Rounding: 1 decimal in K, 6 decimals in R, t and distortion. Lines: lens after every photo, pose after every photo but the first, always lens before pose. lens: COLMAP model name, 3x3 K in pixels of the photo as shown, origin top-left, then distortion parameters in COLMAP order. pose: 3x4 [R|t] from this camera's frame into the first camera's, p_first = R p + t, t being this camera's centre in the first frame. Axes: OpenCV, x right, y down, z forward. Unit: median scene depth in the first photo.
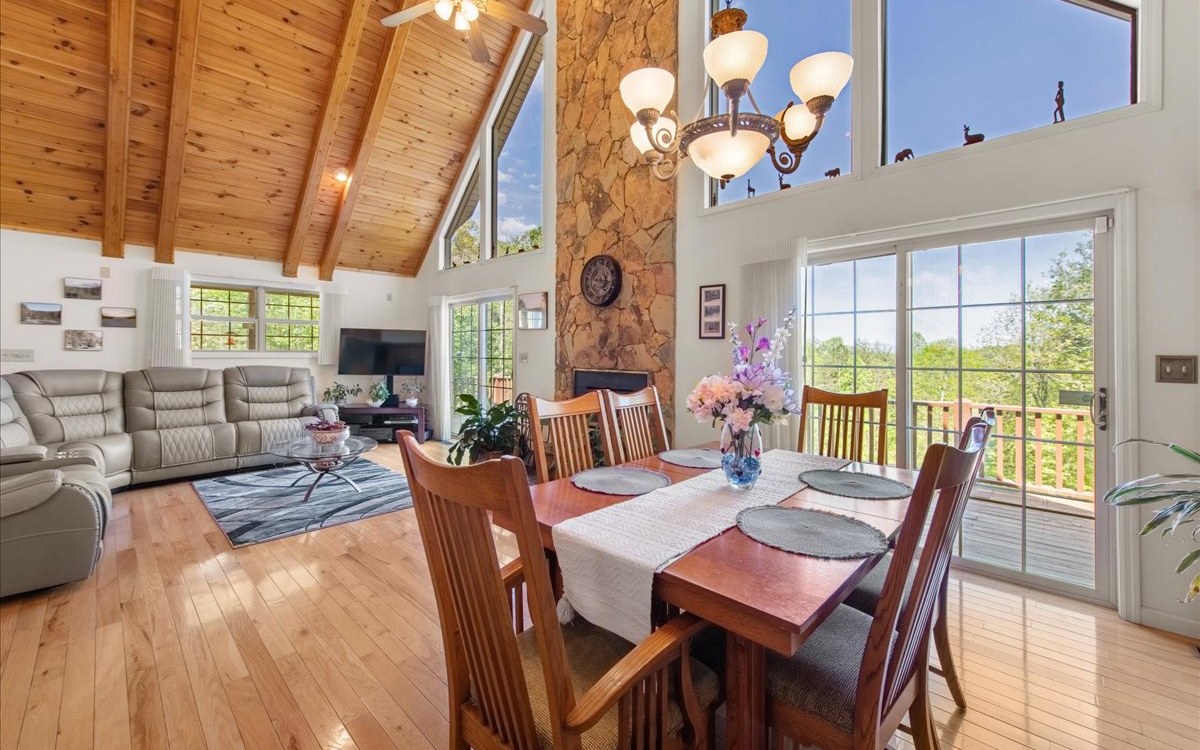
lens RADIAL K [[470.3, 0, 596.7], [0, 470.3, 352.1], [0, 0, 1]] dist [0.007764, -0.001496]
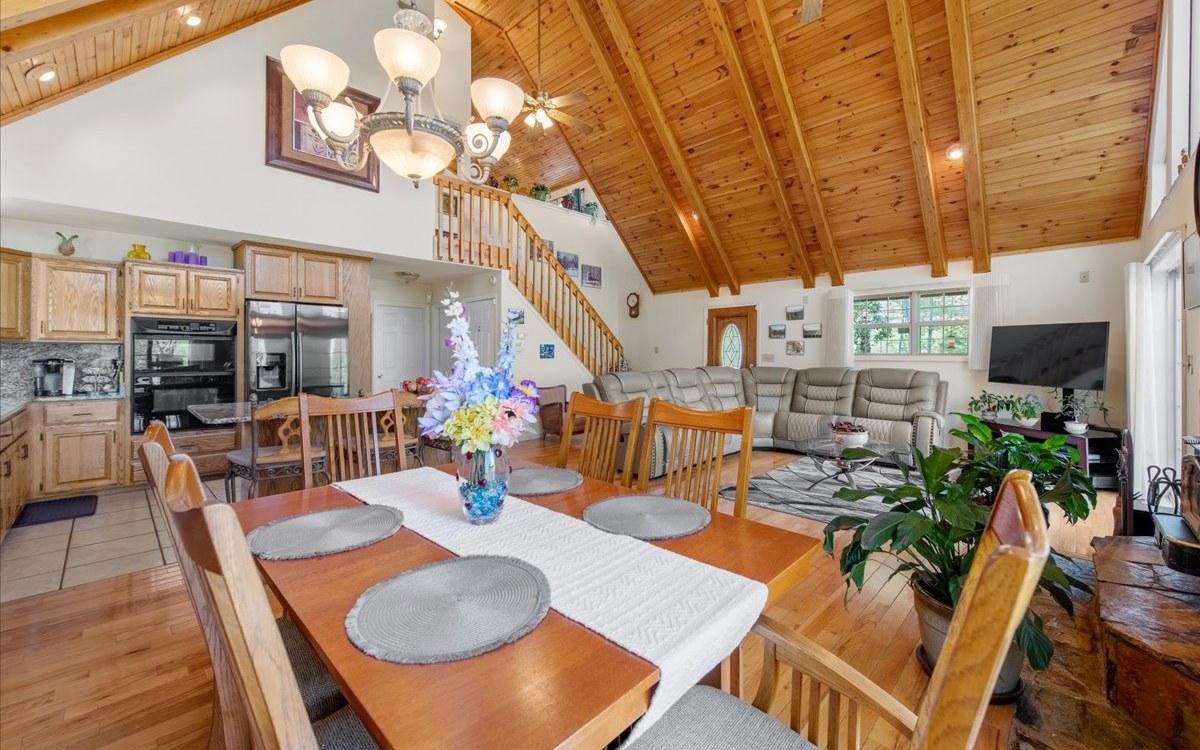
lens RADIAL K [[470.3, 0, 608.1], [0, 470.3, 355.9], [0, 0, 1]] dist [0.007764, -0.001496]
pose [[0.013228, -0.003572, -0.999906, 0.396715], [0.001974, 0.999992, -0.003546, 0.004139], [0.999911, -0.001927, 0.013235, 0.422227]]
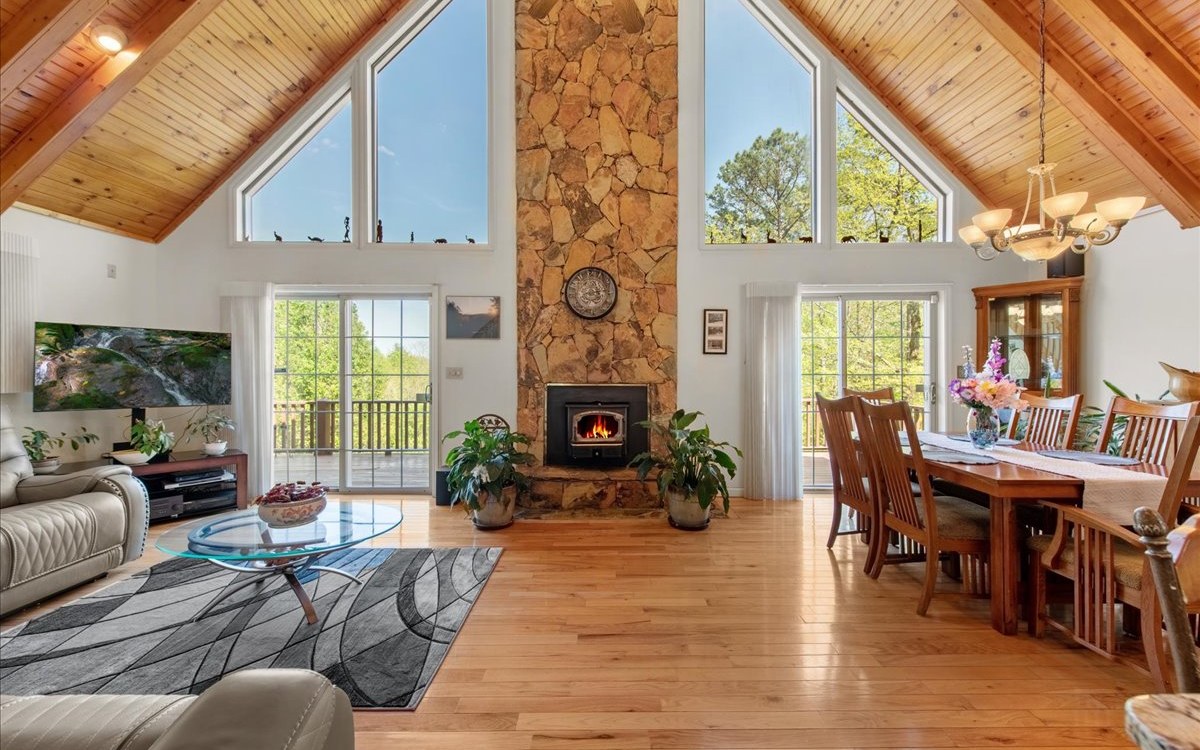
lens RADIAL K [[470.3, 0, 600.7], [0, 470.3, 369.3], [0, 0, 1]] dist [0.007764, -0.001496]
pose [[0.719253, -0.007281, 0.694710, -0.631887], [0.004063, 0.999972, 0.006275, 0.001132], [-0.694736, -0.001691, 0.719263, 0.271400]]
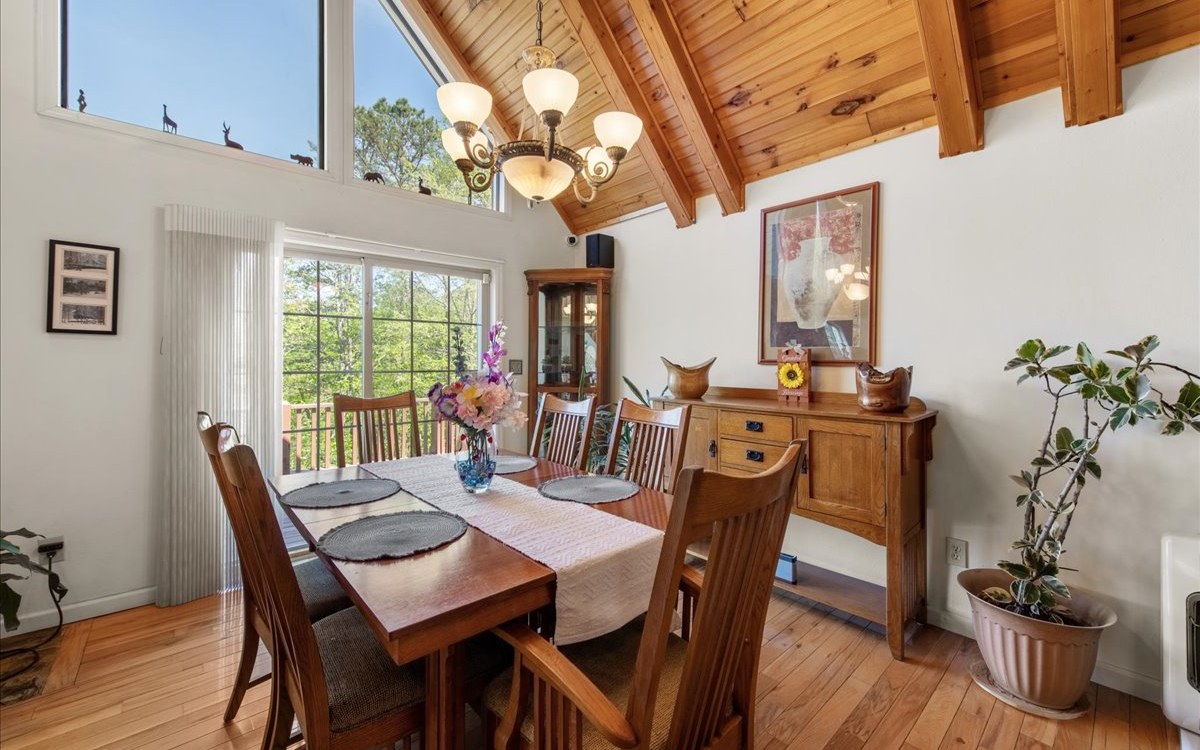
lens RADIAL K [[470.3, 0, 613.1], [0, 470.3, 357.7], [0, 0, 1]] dist [0.007764, -0.001496]
pose [[0.058515, 0.000461, 0.998286, -0.250696], [-0.005938, 0.999982, -0.000114, -0.001307], [-0.998269, -0.005922, 0.058517, 0.233781]]
